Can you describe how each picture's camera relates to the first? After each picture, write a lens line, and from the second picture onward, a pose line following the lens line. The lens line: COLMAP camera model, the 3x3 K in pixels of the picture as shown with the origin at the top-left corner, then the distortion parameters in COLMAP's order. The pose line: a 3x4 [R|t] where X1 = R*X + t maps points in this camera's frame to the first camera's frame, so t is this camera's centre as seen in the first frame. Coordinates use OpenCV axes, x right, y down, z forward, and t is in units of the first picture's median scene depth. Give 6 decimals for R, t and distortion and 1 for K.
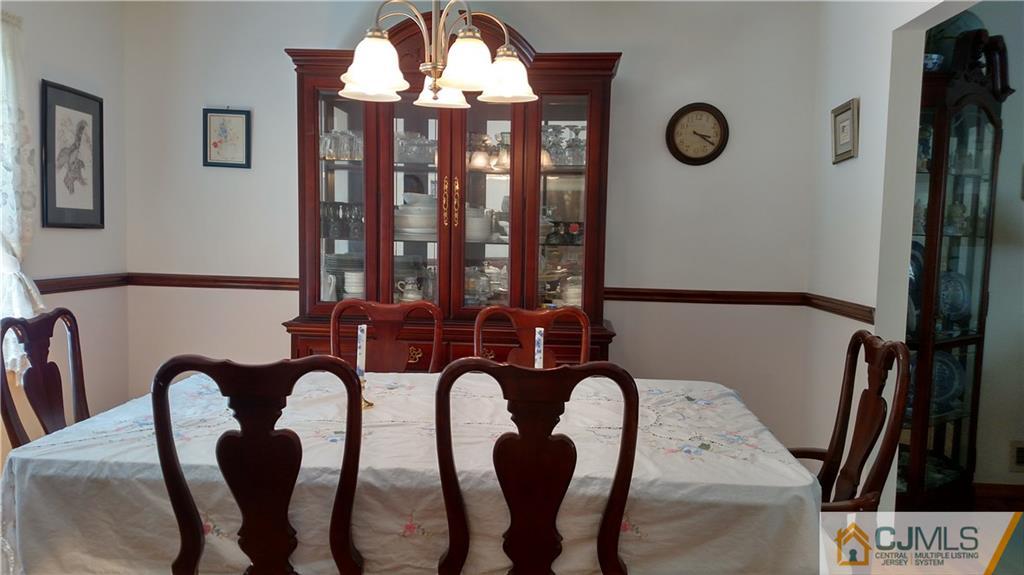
lens RADIAL K [[801.6, 0, 512.0], [0, 801.6, 287.5], [0, 0, 1]] dist [0.042950, 0.001542]
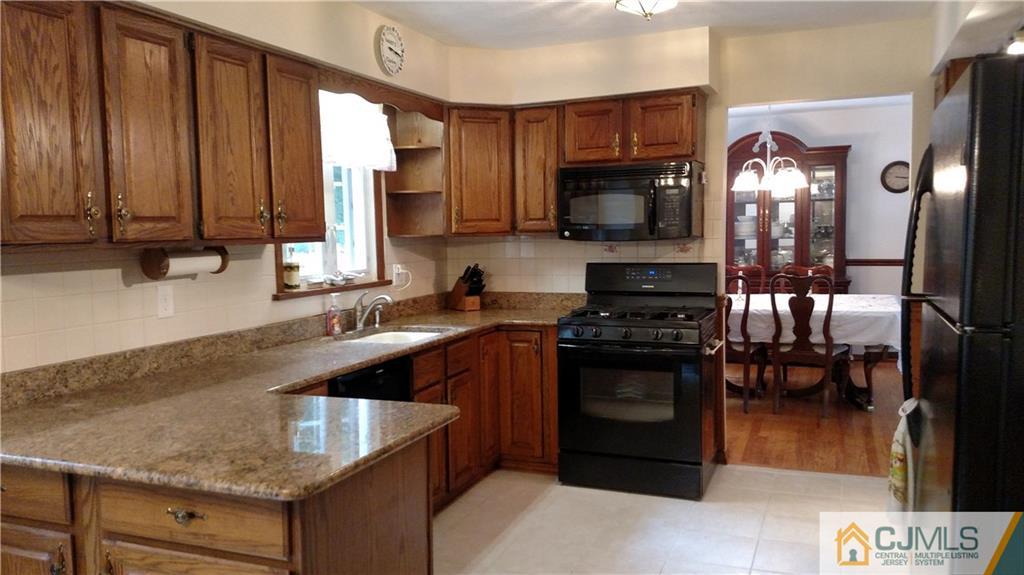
lens RADIAL K [[801.6, 0, 512.0], [0, 801.6, 287.5], [0, 0, 1]] dist [0.042950, 0.001542]
pose [[0.940436, -0.020005, -0.339380, 0.007198], [0.025328, 0.999616, 0.011263, 0.013514], [0.339025, -0.019188, 0.940582, -0.570292]]
